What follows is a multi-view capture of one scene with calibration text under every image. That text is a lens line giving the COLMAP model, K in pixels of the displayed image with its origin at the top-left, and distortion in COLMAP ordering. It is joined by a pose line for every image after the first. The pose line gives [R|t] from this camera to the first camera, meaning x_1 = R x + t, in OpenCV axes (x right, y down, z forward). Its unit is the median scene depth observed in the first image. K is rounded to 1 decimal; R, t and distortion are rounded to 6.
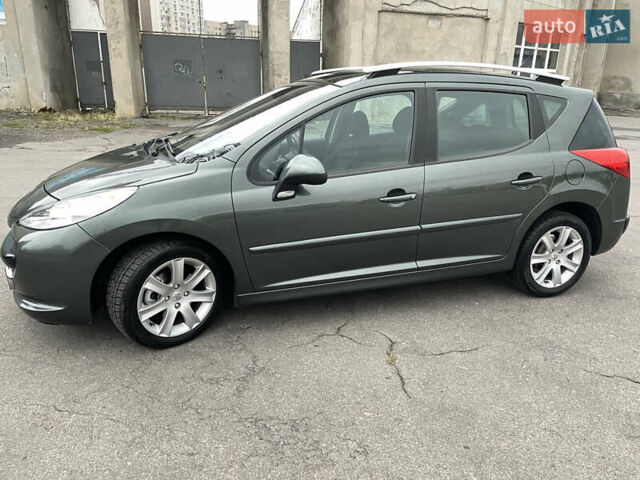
lens RADIAL K [[484.9, 0, 318.0], [0, 484.9, 258.0], [0, 0, 1]] dist [0.063160, -0.076356]
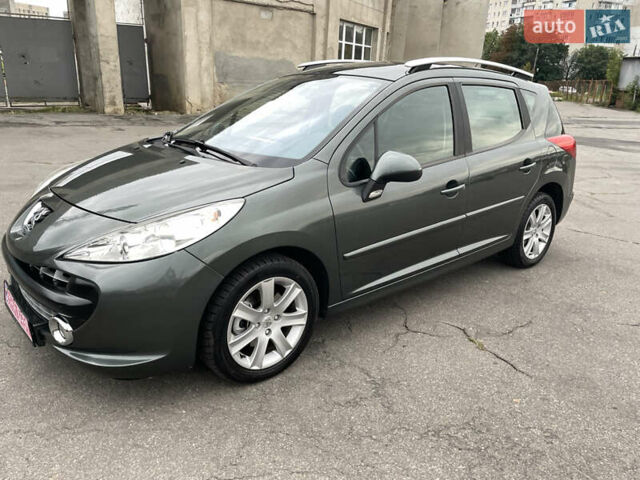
lens RADIAL K [[484.9, 0, 325.3], [0, 484.9, 256.4], [0, 0, 1]] dist [0.063160, -0.076356]
pose [[0.921420, -0.121034, 0.369237, -0.402780], [0.115599, 0.992610, 0.036900, -0.044191], [-0.370975, 0.008683, 0.928602, 0.120678]]
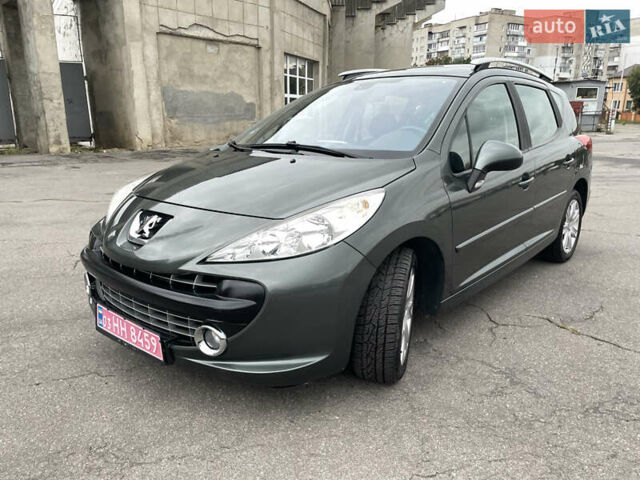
lens RADIAL K [[484.9, 0, 325.4], [0, 484.9, 266.4], [0, 0, 1]] dist [0.063160, -0.076356]
pose [[0.856879, -0.171185, 0.486265, -0.626580], [0.191120, 0.981528, 0.008752, -0.031050], [-0.478781, 0.085435, 0.873768, 0.249958]]
